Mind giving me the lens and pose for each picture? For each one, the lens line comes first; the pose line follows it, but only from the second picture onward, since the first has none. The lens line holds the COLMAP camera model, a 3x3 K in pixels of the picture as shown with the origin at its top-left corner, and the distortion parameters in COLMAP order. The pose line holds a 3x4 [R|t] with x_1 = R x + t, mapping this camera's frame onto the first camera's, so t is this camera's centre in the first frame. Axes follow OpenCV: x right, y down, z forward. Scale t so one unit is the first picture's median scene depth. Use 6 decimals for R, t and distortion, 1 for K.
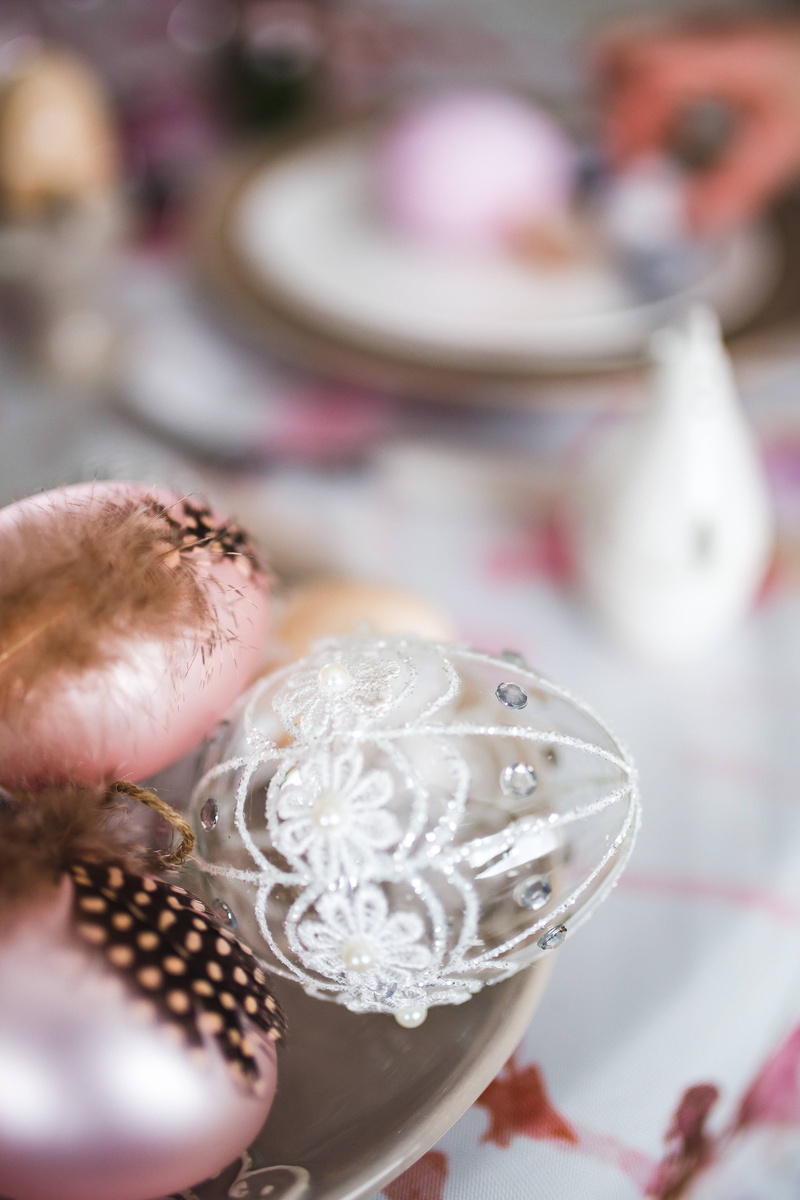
lens RADIAL K [[1478.0, 0, 400.0], [0, 1478.0, 600.0], [0, 0, 1]] dist [-0.005090, -0.009077]
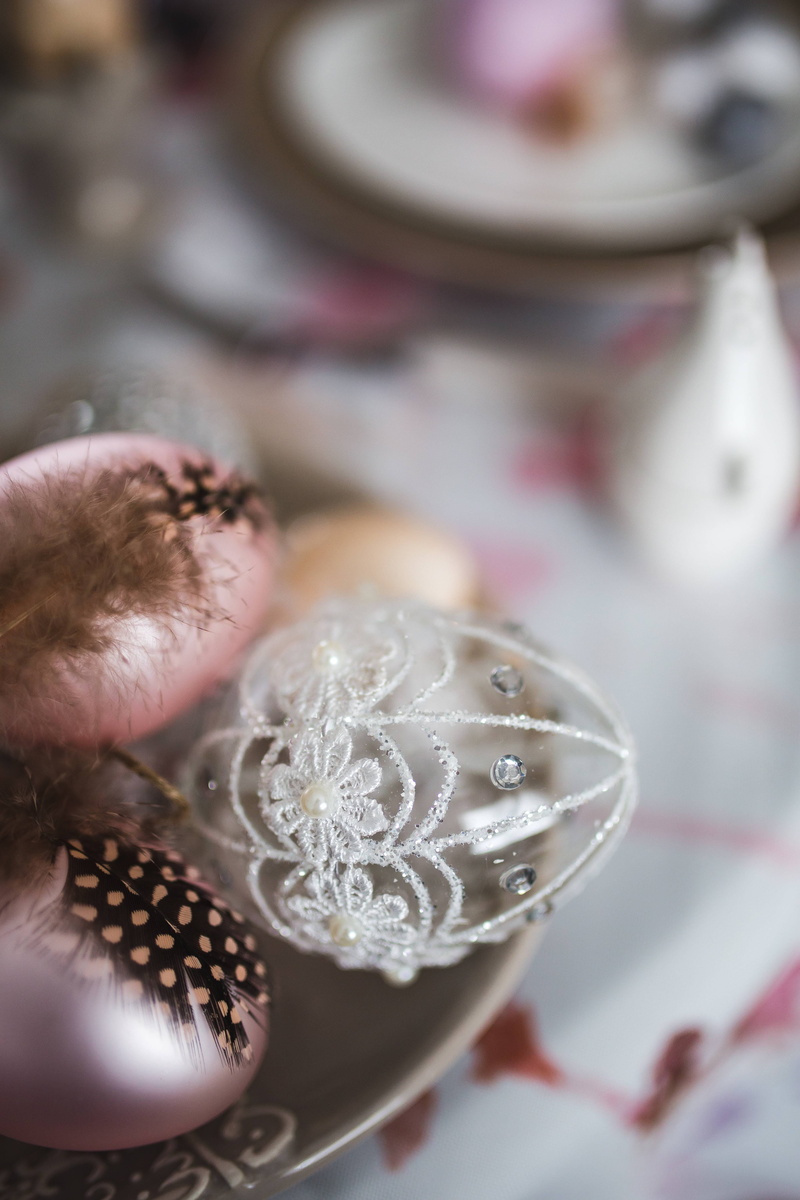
lens RADIAL K [[1478.0, 0, 400.0], [0, 1478.0, 600.0], [0, 0, 1]] dist [-0.005090, -0.009077]
pose [[0.997878, 0.033655, -0.055740, 0.058507], [-0.022807, 0.982491, 0.184910, -0.174058], [0.060987, -0.183246, 0.981174, 0.035014]]
